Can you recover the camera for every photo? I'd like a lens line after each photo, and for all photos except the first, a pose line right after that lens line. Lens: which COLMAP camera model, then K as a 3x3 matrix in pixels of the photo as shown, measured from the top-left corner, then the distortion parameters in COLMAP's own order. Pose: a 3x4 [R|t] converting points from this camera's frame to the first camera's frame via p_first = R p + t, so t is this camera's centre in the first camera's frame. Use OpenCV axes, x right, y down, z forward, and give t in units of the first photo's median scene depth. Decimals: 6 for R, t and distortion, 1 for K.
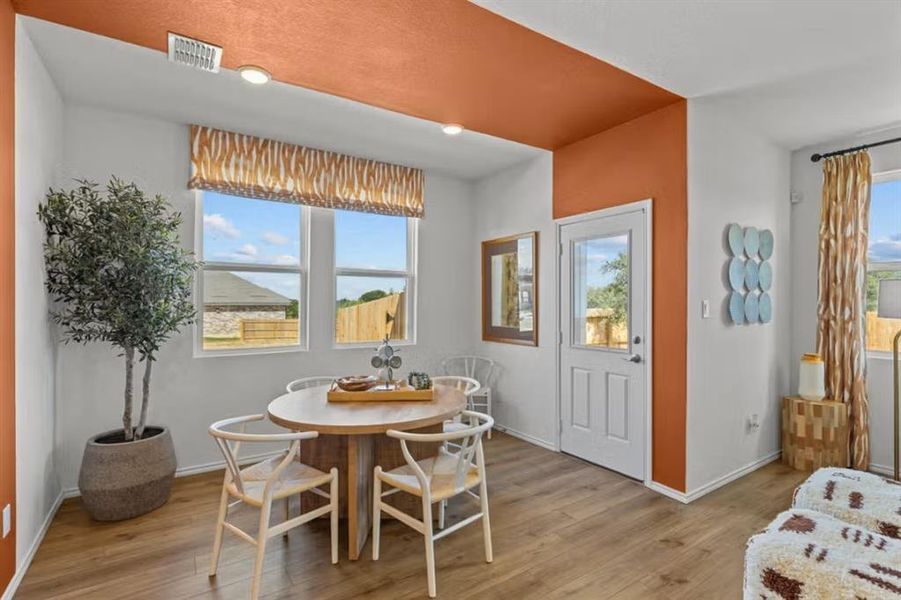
lens RADIAL K [[427.0, 0, 454.9], [0, 427.0, 303.4], [0, 0, 1]] dist [0.000396, -0.000216]
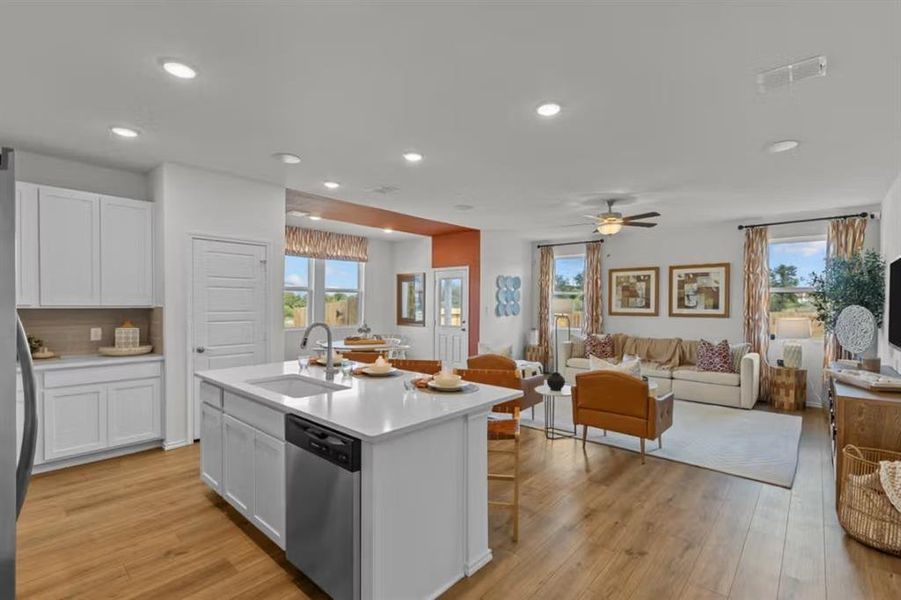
lens RADIAL K [[408.0, 0, 455.1], [0, 408.0, 311.0], [0, 0, 1]] dist [0.001692, 0.000119]
pose [[0.966503, 0.001541, 0.256650, -0.186066], [-0.006755, 0.999788, 0.019437, -0.018494], [-0.256566, -0.020520, 0.966309, -1.028393]]
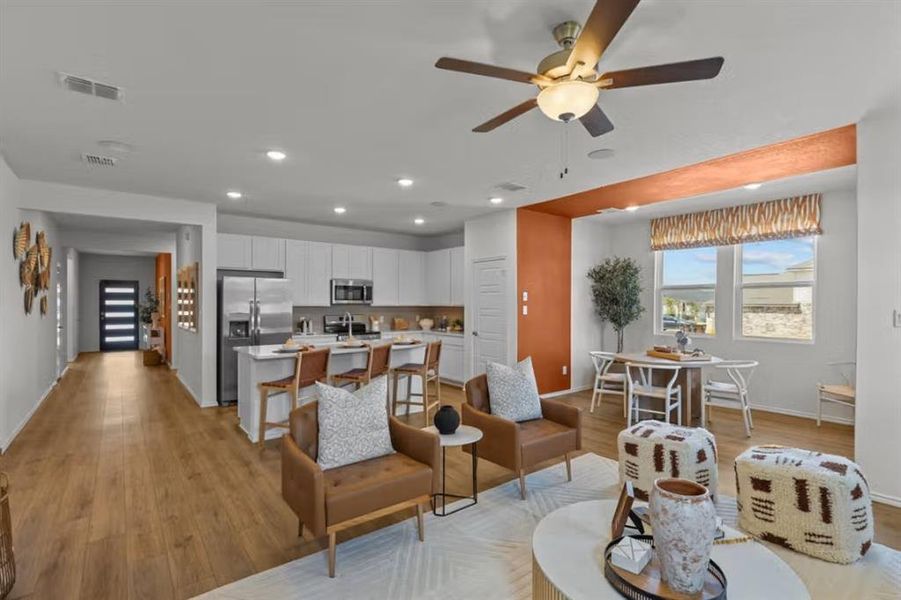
lens RADIAL K [[427.0, 0, 454.9], [0, 427.0, 303.4], [0, 0, 1]] dist [0.000396, -0.000216]
pose [[0.078381, 0.000123, -0.996923, 1.122138], [-0.002372, 0.999997, -0.000063, -0.013933], [0.996921, 0.002370, 0.078381, -0.078116]]
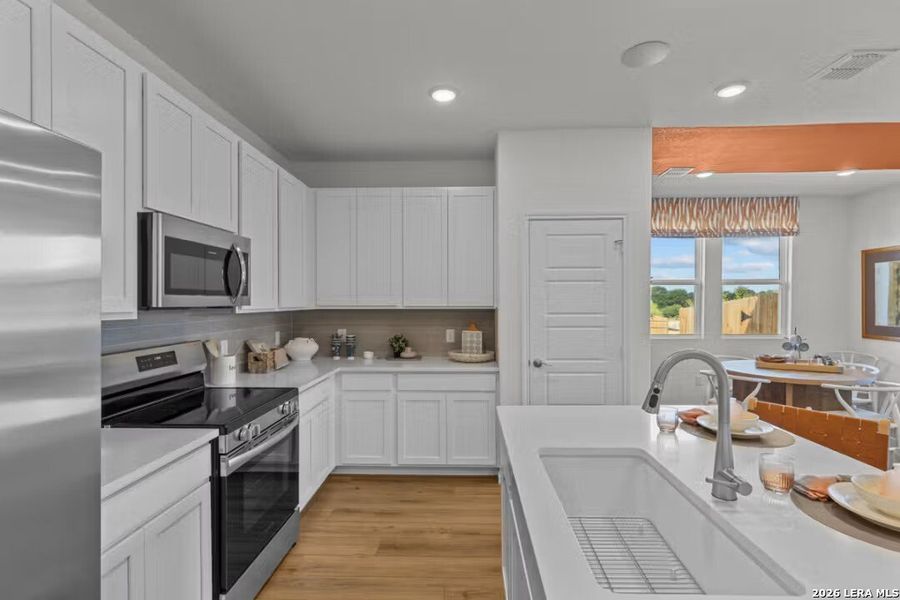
lens RADIAL K [[426.6, 0, 454.4], [0, 426.6, 303.4], [0, 0, 1]] dist [0.000396, -0.000216]
pose [[0.817220, 0.000057, -0.576326, -0.196809], [0.003800, 0.999978, 0.005488, -0.018158], [0.576313, -0.006675, 0.817202, -0.639039]]
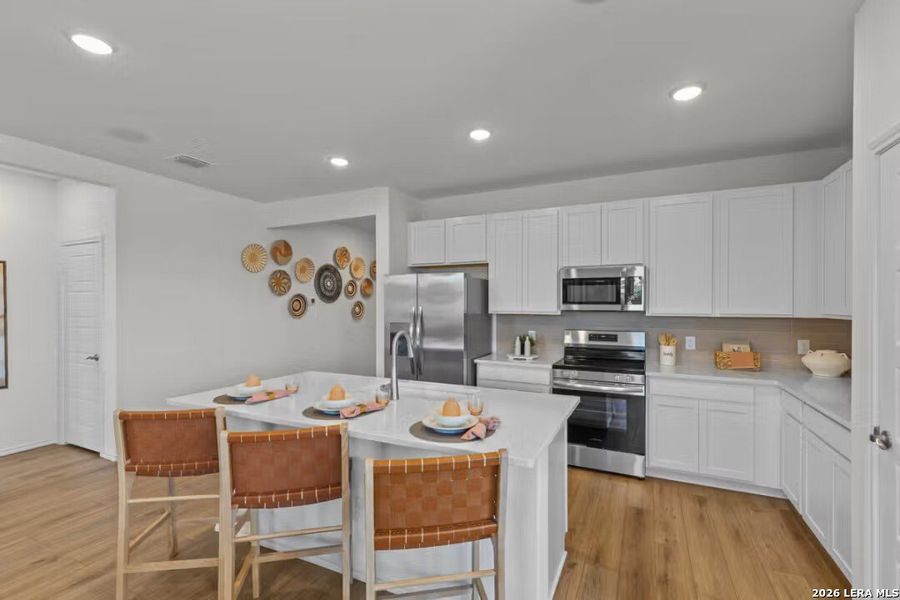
lens RADIAL K [[400.7, 0, 450.0], [0, 400.7, 300.0], [0, 0, 1]] dist [-0.001630, -0.000200]
pose [[-0.861334, -0.007574, -0.507983, 0.014960], [-0.001579, 0.999924, -0.012232, -0.024326], [0.508037, -0.009733, -0.861280, 0.253087]]
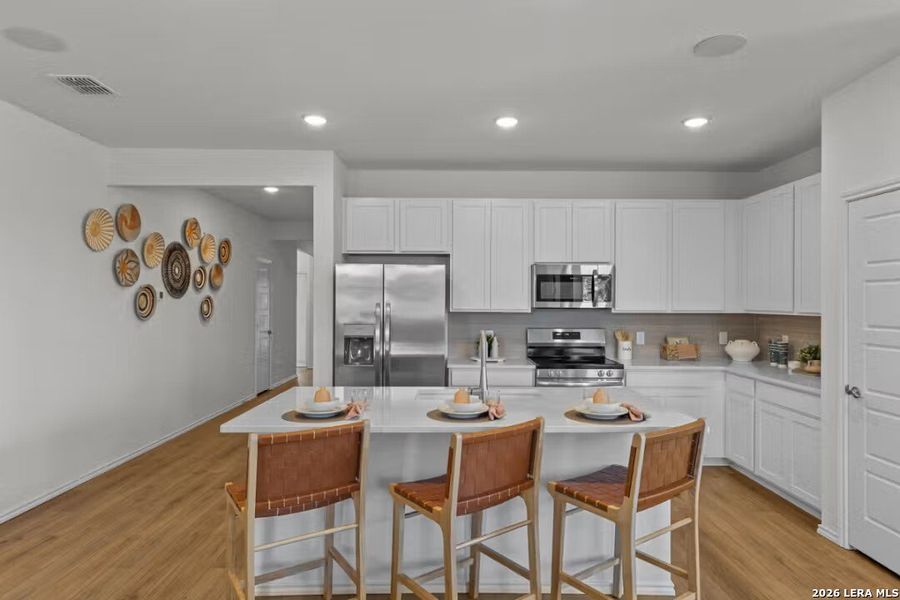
lens RADIAL K [[539.3, 0, 450.0], [0, 539.3, 300.0], [0, 0, 1]] dist [-0.004412, -0.001212]
pose [[-0.552378, -0.004208, -0.833583, 0.435017], [-0.004091, 0.999989, -0.002337, -0.026002], [0.833584, 0.002119, -0.552389, 0.077190]]
